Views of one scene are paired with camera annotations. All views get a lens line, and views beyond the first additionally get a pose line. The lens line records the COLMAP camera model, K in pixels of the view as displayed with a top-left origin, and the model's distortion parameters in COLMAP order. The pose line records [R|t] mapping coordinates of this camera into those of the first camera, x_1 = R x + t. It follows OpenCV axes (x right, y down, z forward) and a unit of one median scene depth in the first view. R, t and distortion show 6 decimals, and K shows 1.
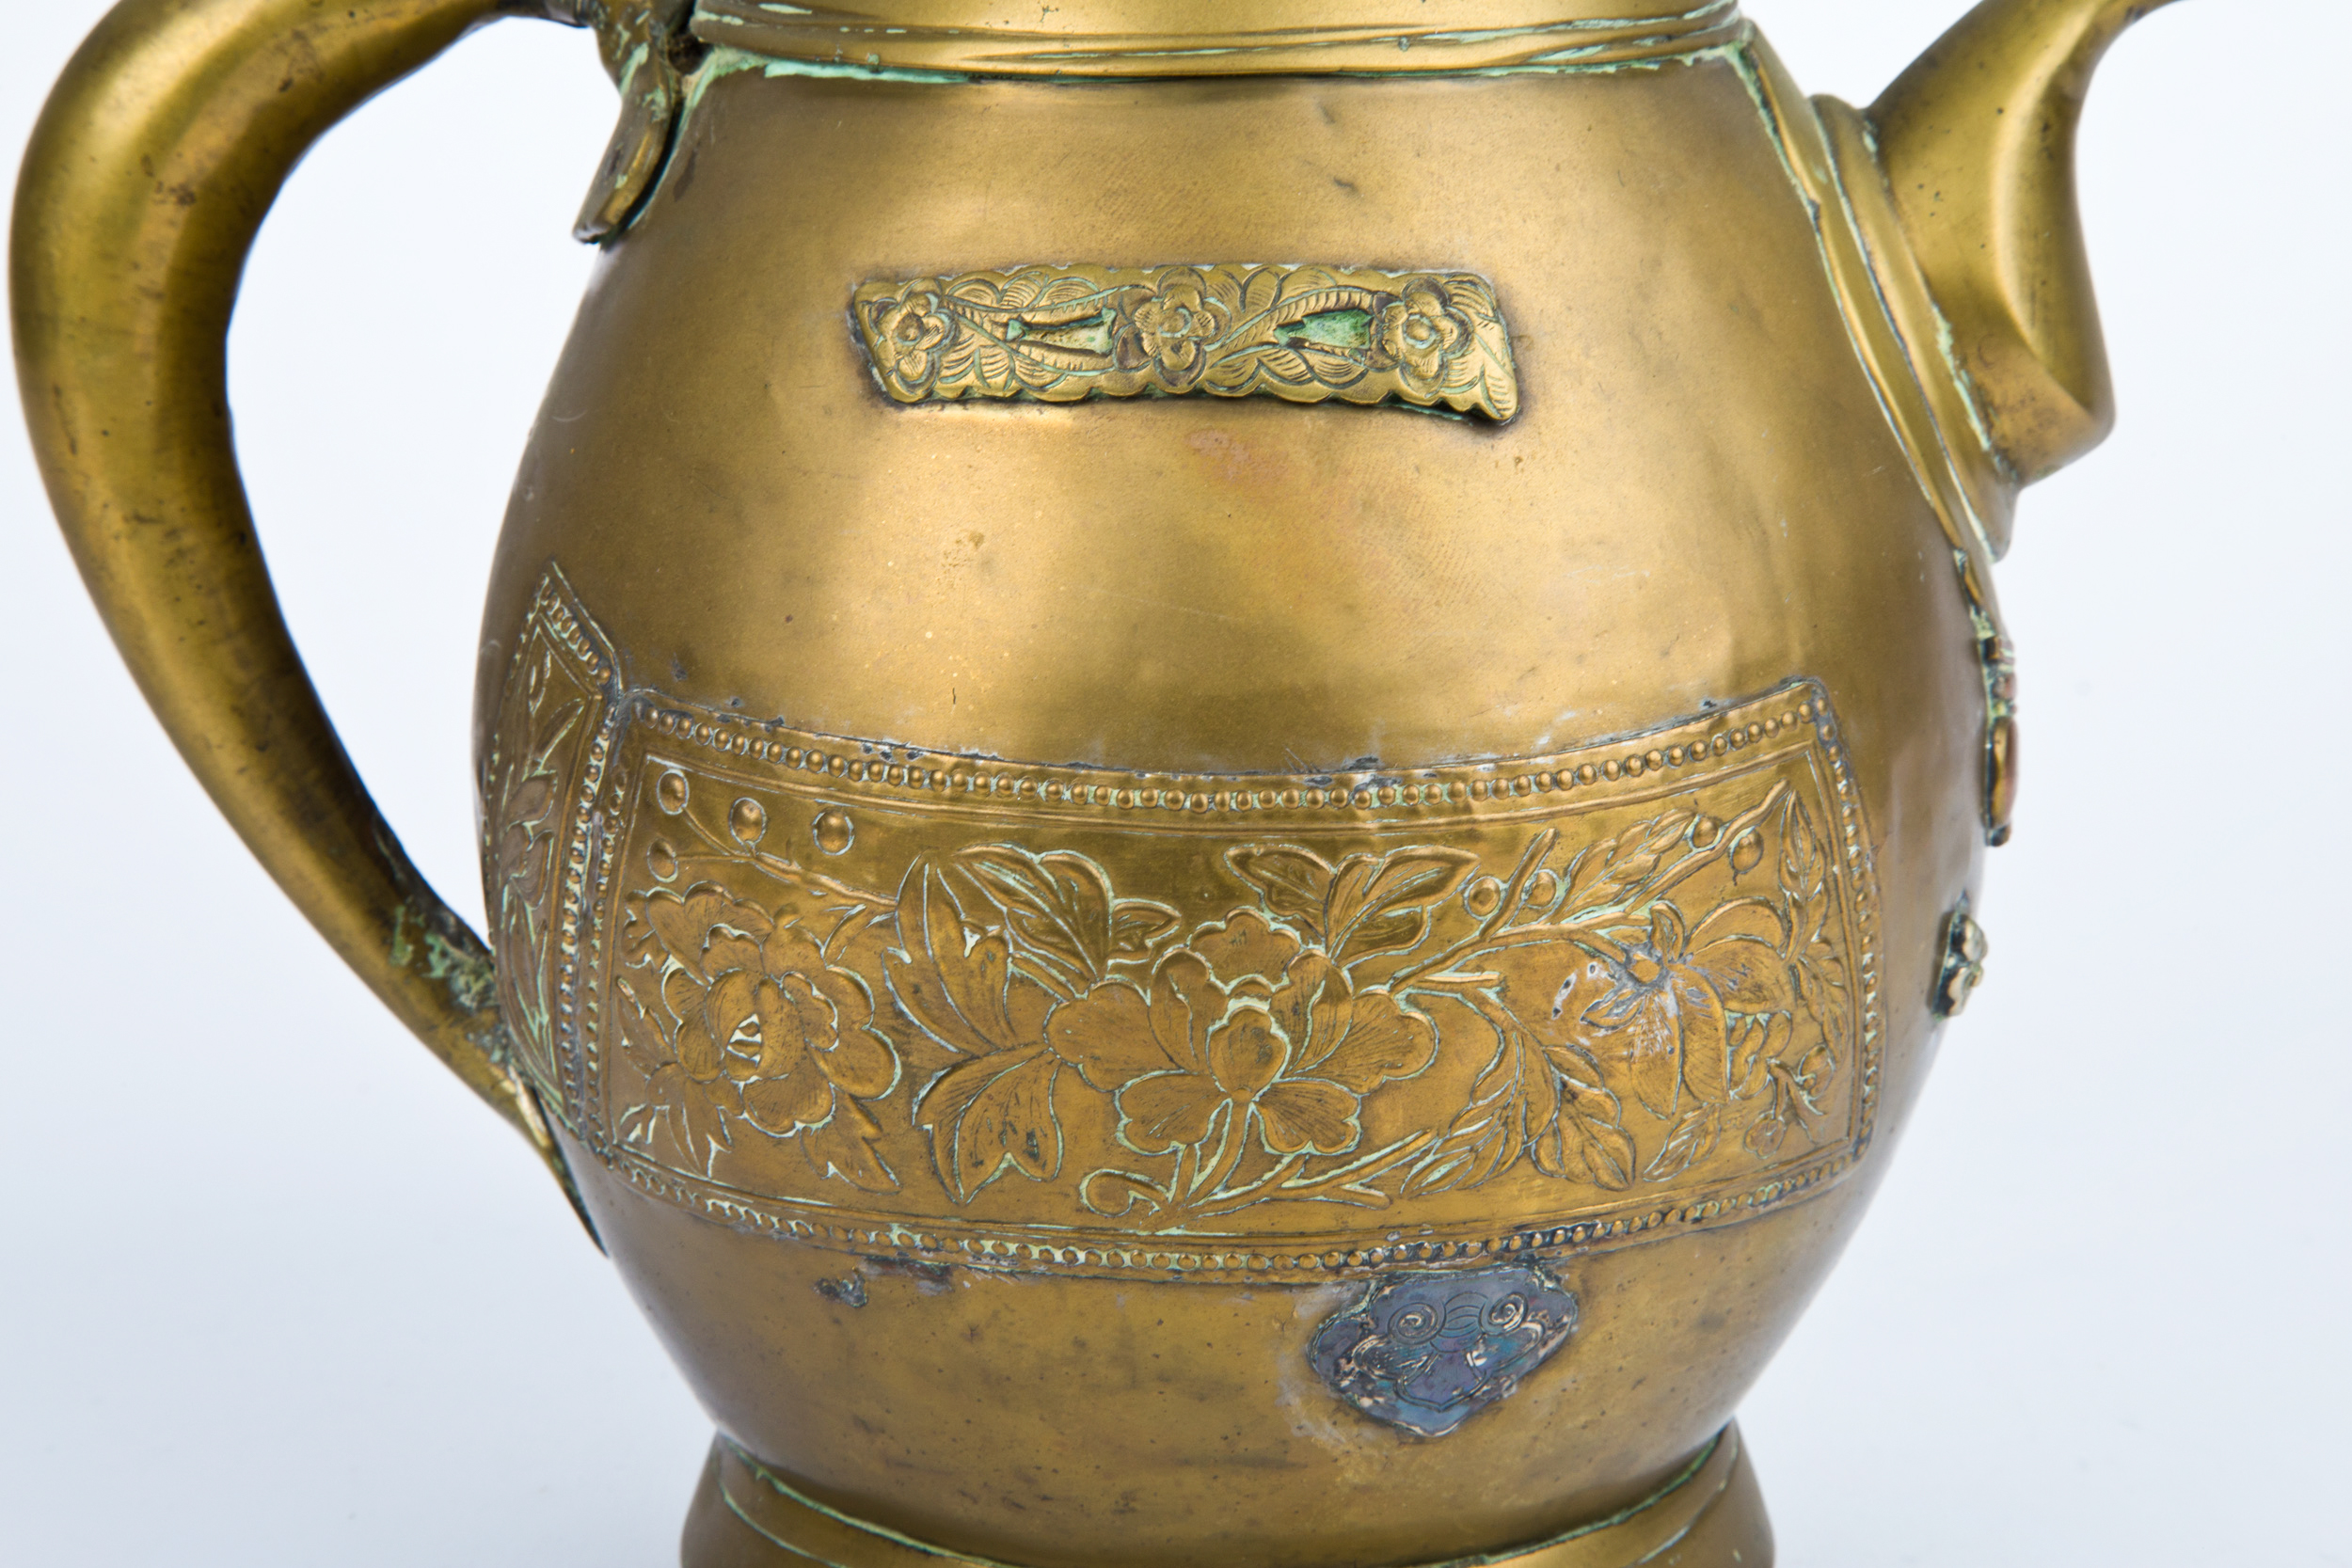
lens RADIAL K [[5163.4, 0, 1175.8], [0, 5163.4, 846.6], [0, 0, 1]] dist [0.171131, 0.000000]
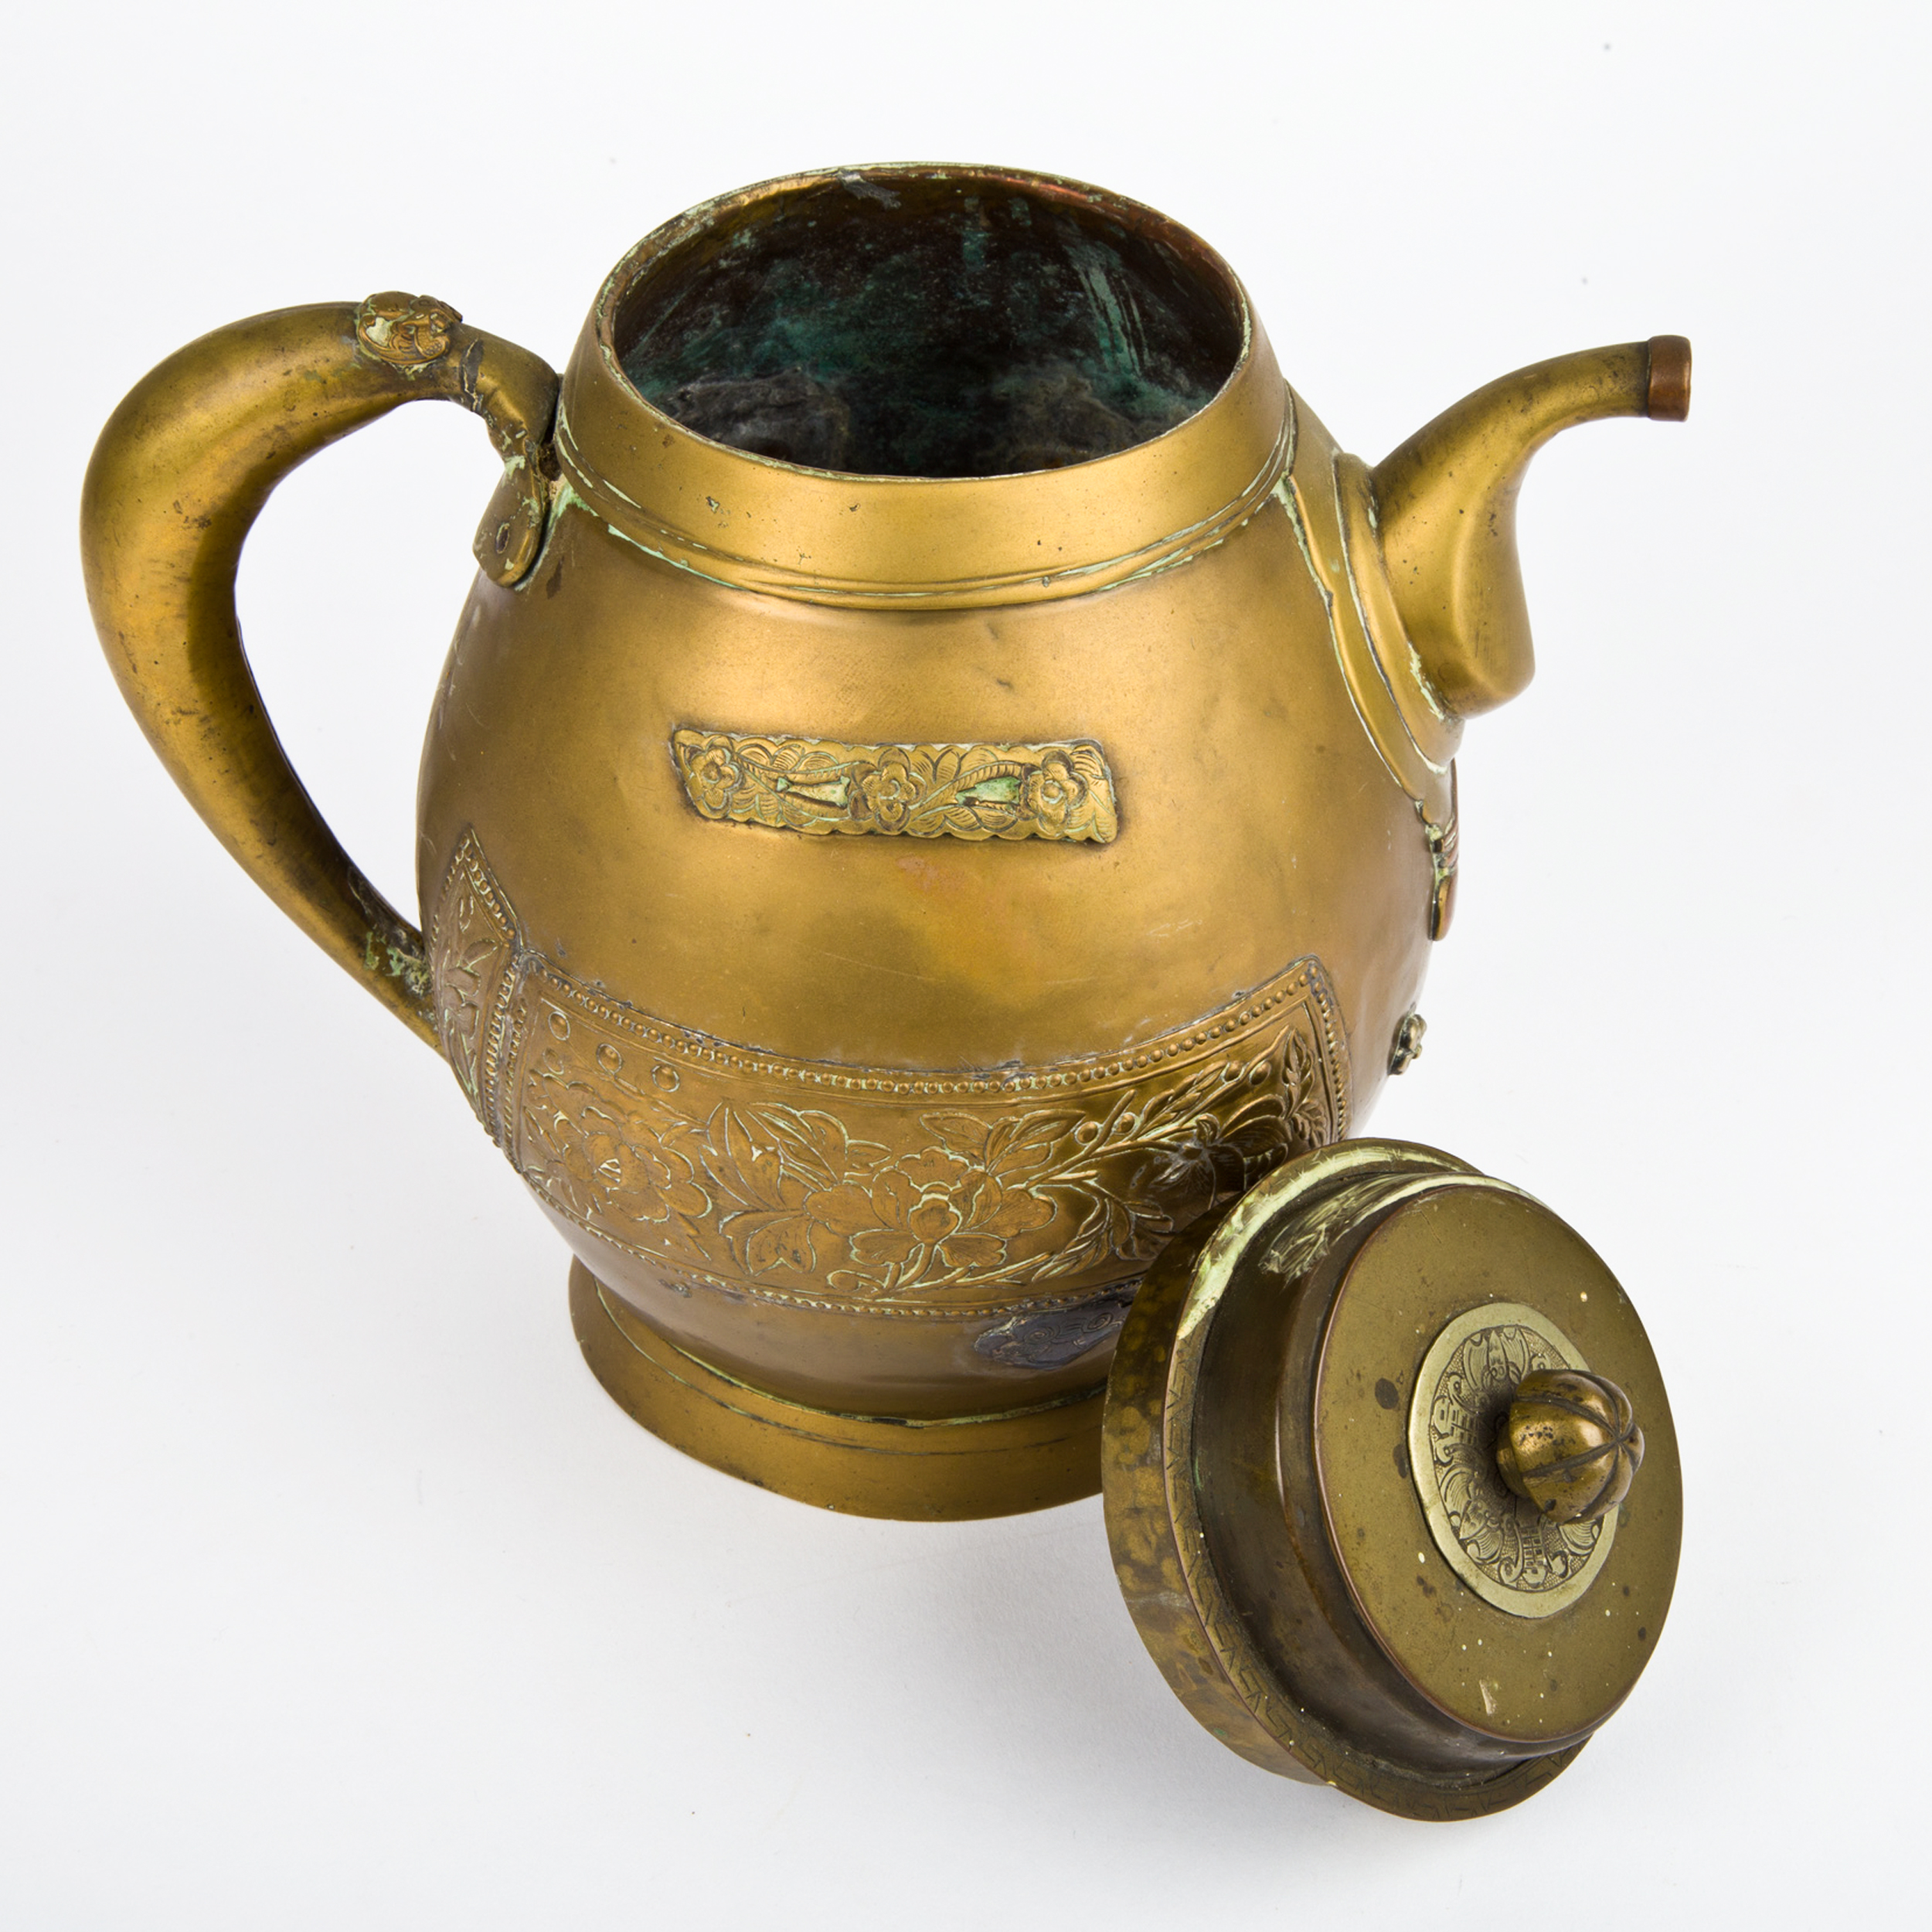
lens RADIAL K [[4305.2, 0, 986.2], [0, 4305.2, 970.4], [0, 0, 1]] dist [0.110709, 0.000000]
pose [[0.999844, 0.005584, 0.016750, 0.007150], [-0.011507, 0.925635, 0.378243, -0.509381], [-0.013392, -0.378377, 0.925555, -0.170115]]
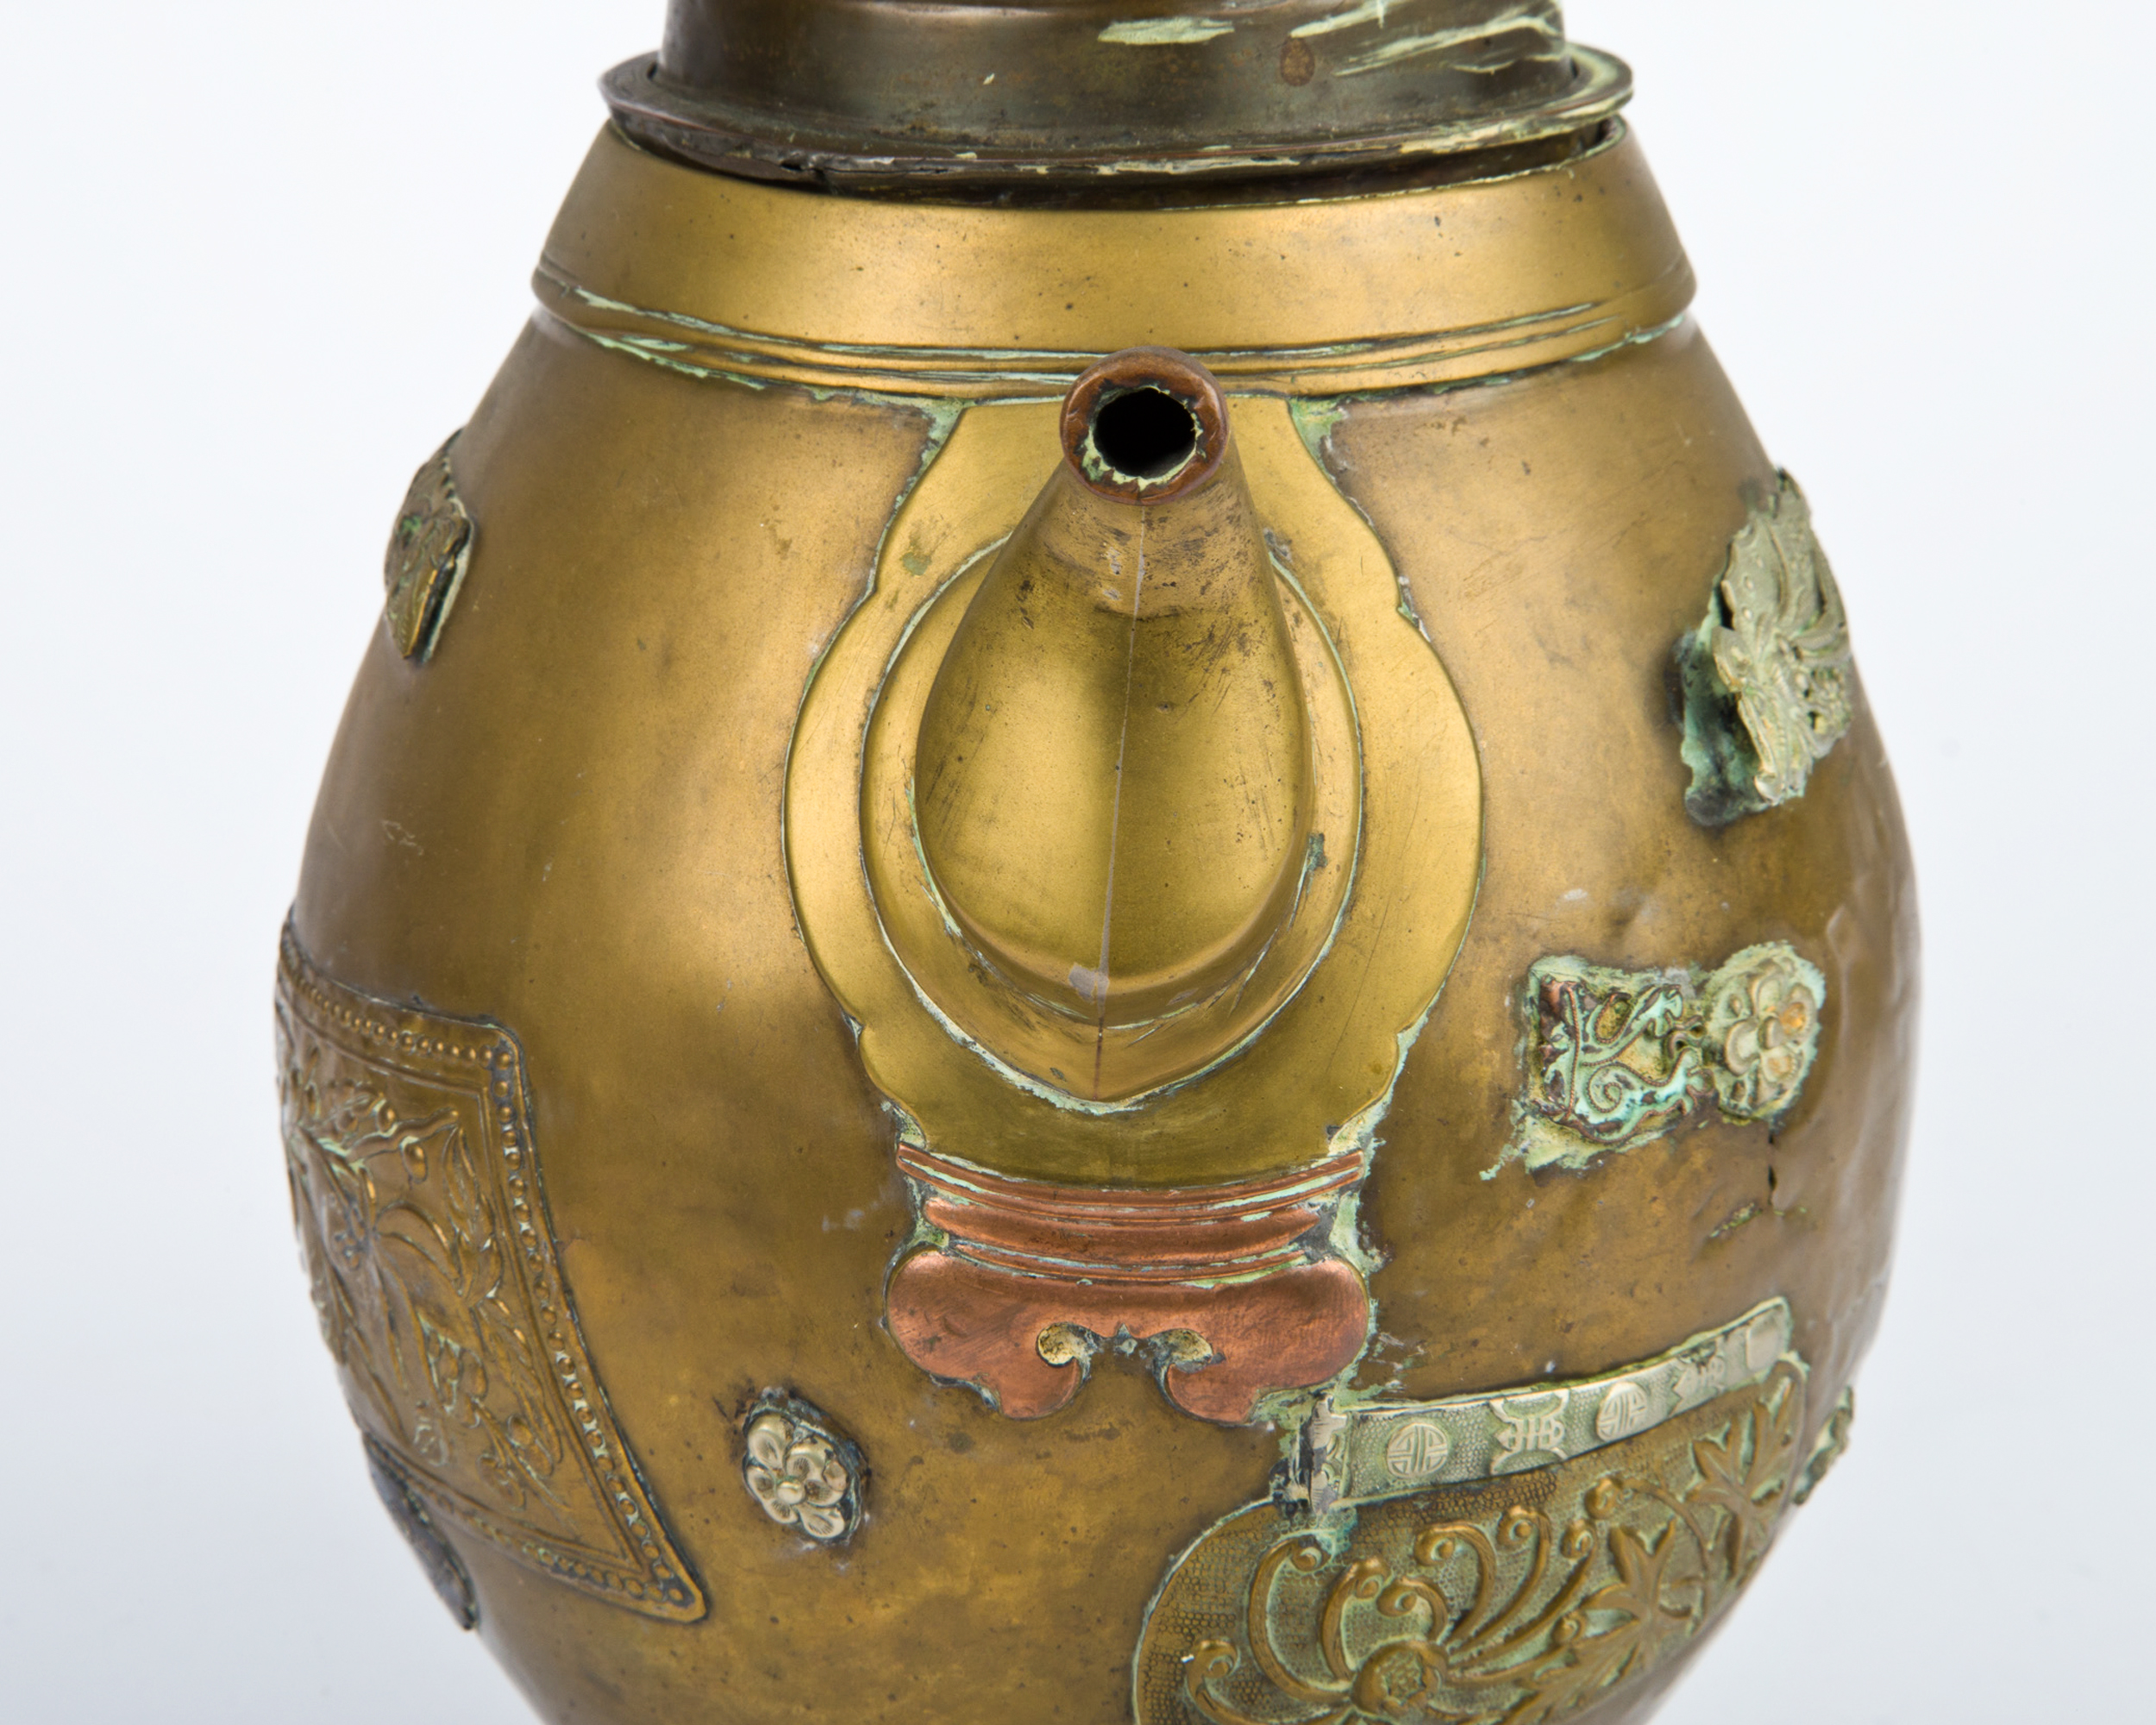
lens RADIAL K [[5610.5, 0, 909.6], [0, 5610.5, 918.3], [0, 0, 1]] dist [0.195013, 0.000000]
pose [[0.034835, 0.294237, -0.955098, 1.105094], [-0.242769, 0.929544, 0.277510, -0.355683], [0.969458, 0.222201, 0.103812, 0.969134]]
